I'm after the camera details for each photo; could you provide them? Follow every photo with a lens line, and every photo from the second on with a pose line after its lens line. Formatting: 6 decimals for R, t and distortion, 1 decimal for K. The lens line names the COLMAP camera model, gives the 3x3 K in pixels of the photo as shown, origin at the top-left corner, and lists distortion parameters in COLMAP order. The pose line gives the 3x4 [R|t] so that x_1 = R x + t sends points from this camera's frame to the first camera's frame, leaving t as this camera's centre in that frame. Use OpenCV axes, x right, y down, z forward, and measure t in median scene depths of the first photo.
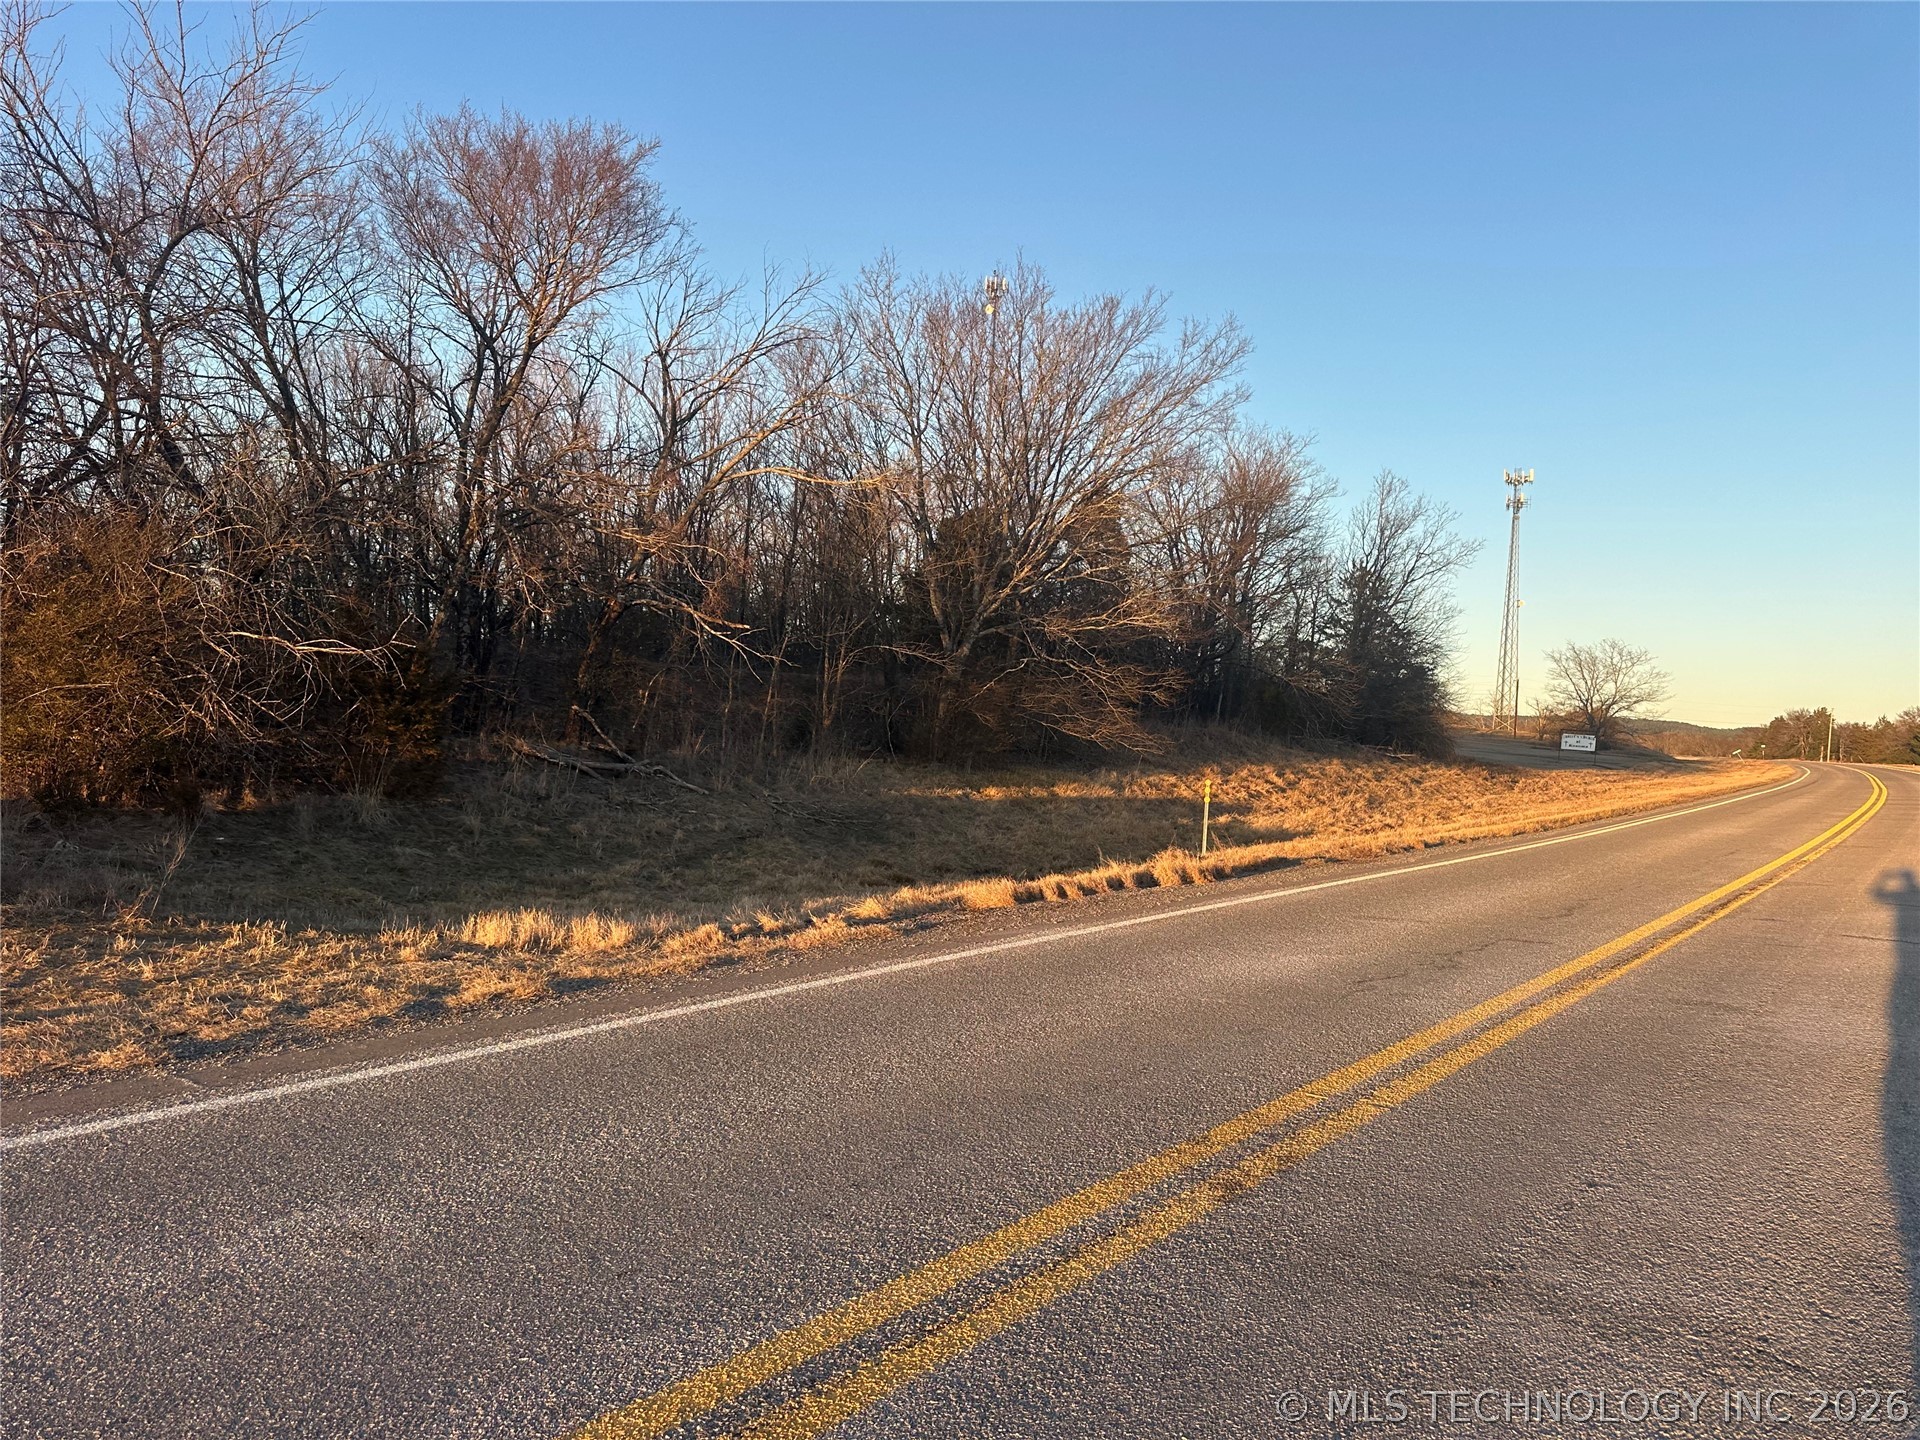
lens RADIAL K [[1362.3, 0, 955.0], [0, 1362.3, 705.8], [0, 0, 1]] dist [0.076619, -0.079285]
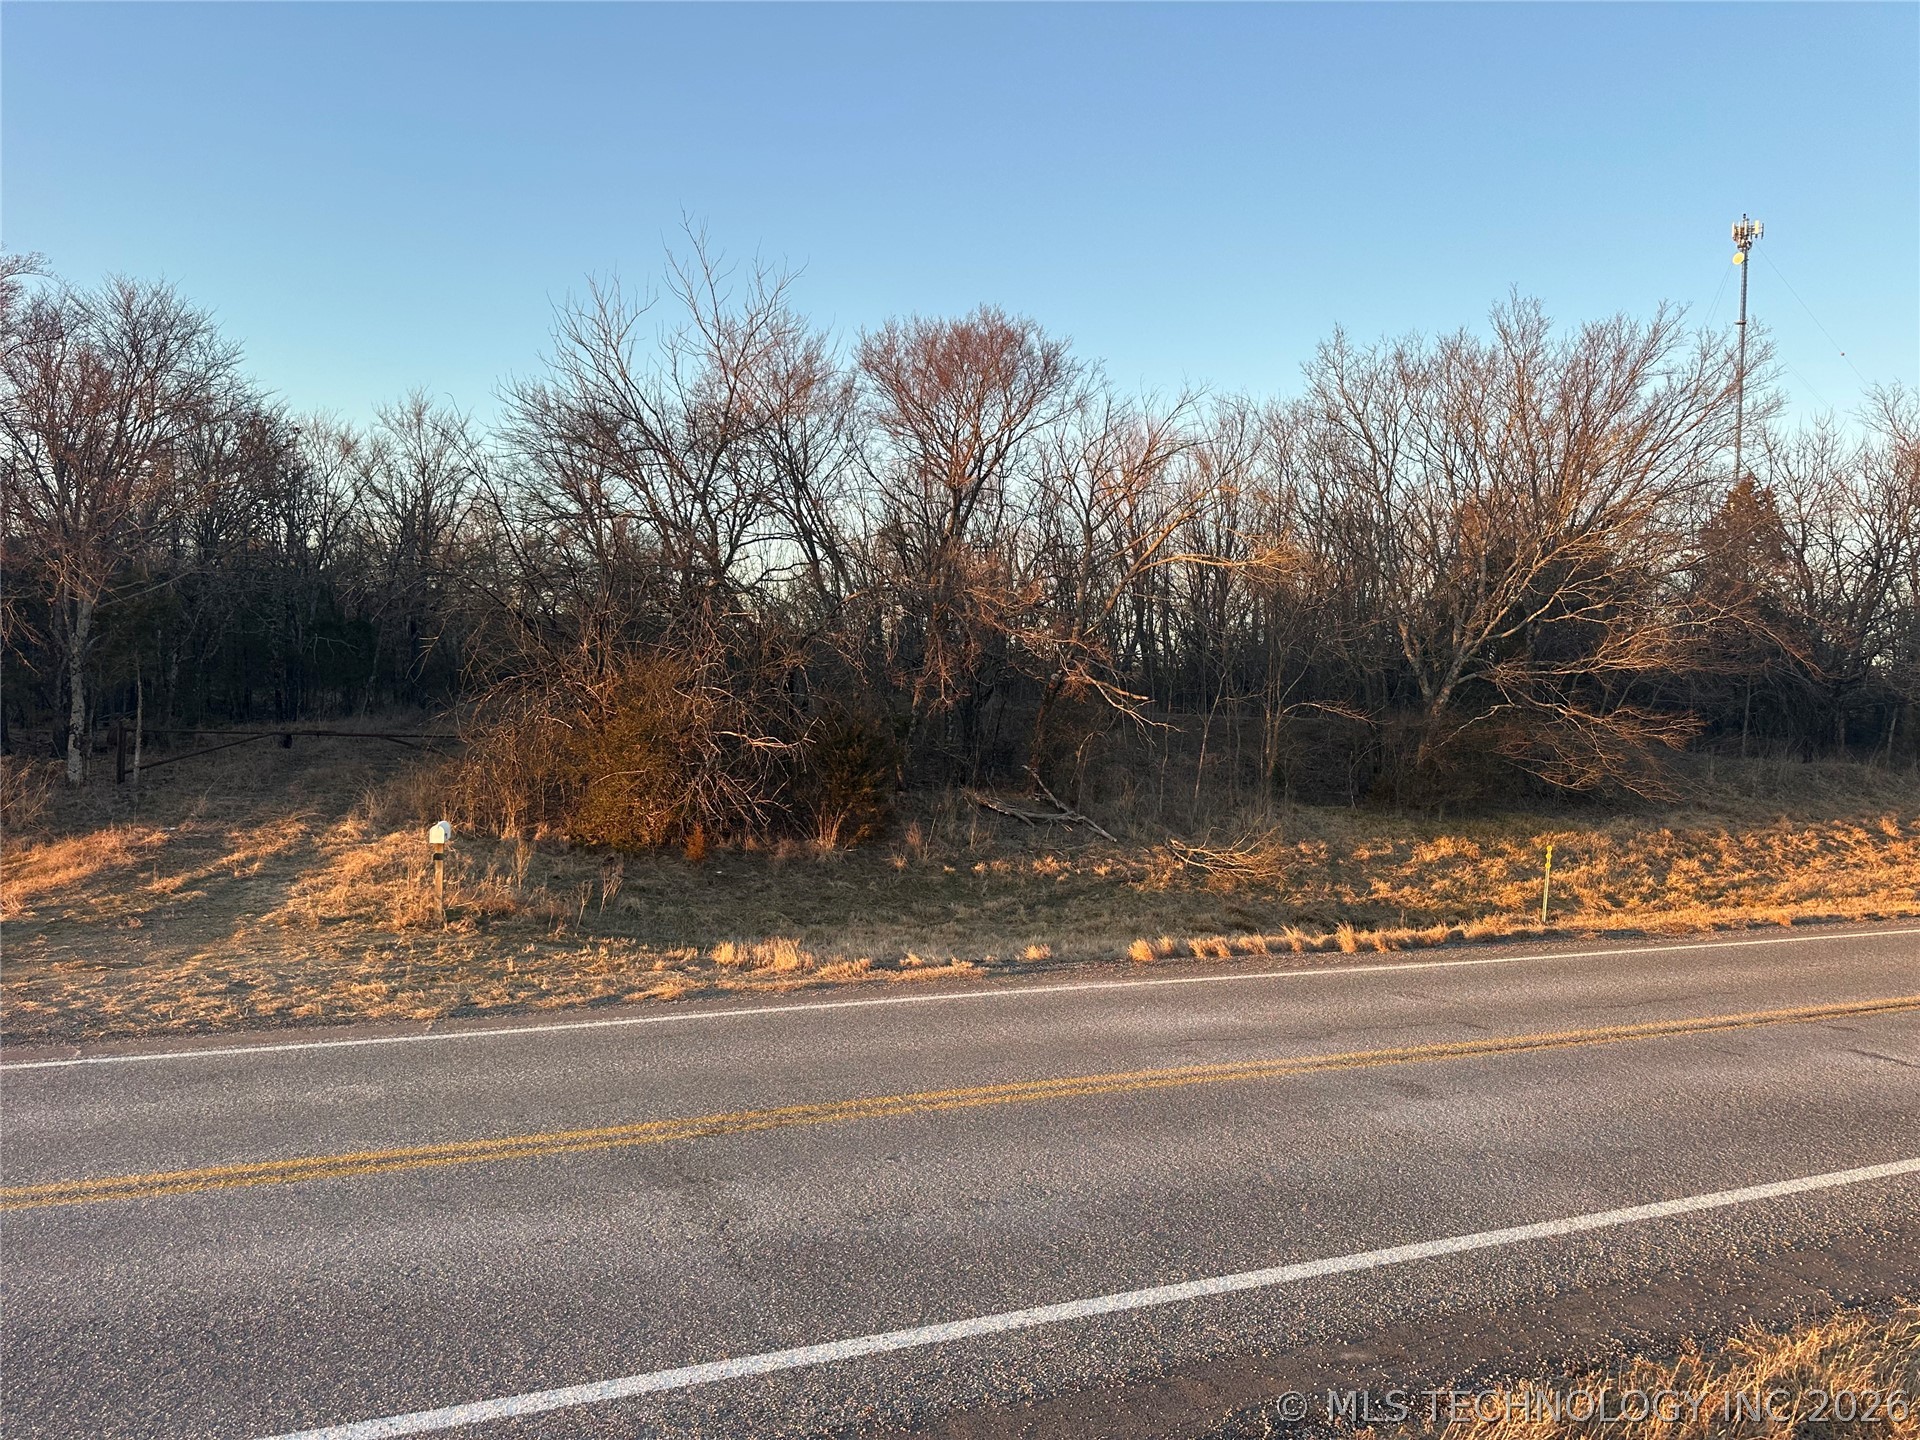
lens RADIAL K [[1362.3, 0, 950.6], [0, 1362.3, 726.8], [0, 0, 1]] dist [0.076619, -0.079285]
pose [[0.867354, -0.015743, -0.497442, 0.333708], [0.018709, 0.999824, 0.000979, -0.045665], [0.497339, -0.010155, 0.867497, -0.105362]]
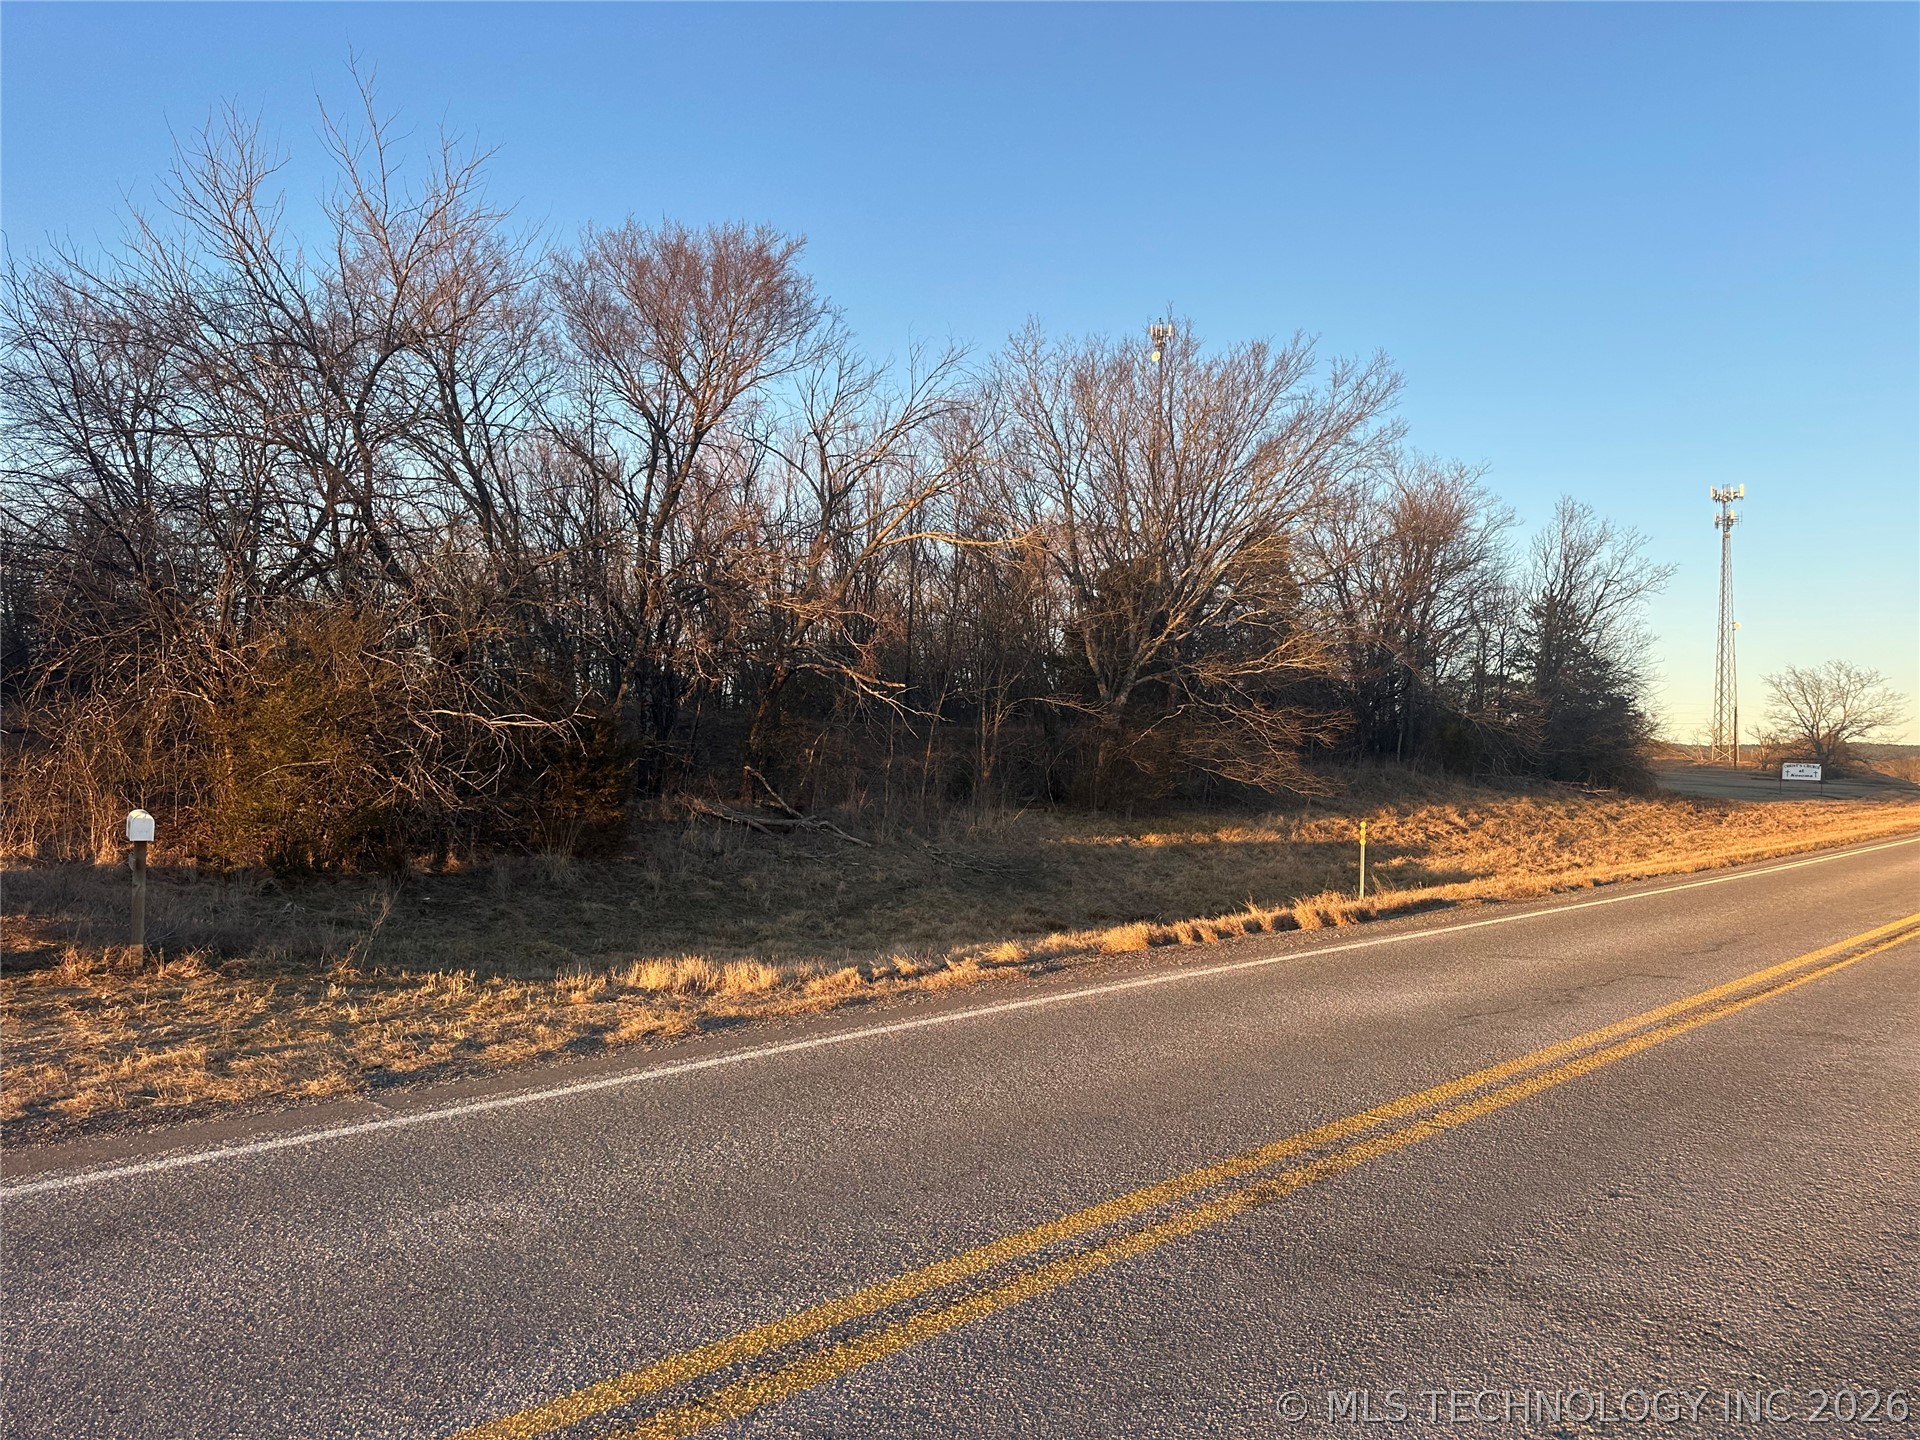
lens RADIAL K [[1362.3, 0, 970.6], [0, 1362.3, 706.8], [0, 0, 1]] dist [0.076619, -0.079285]
pose [[0.992122, -0.035904, -0.120023, 0.027125], [0.031620, 0.998799, -0.037416, -0.001047], [0.121222, 0.033326, 0.992066, -0.030660]]
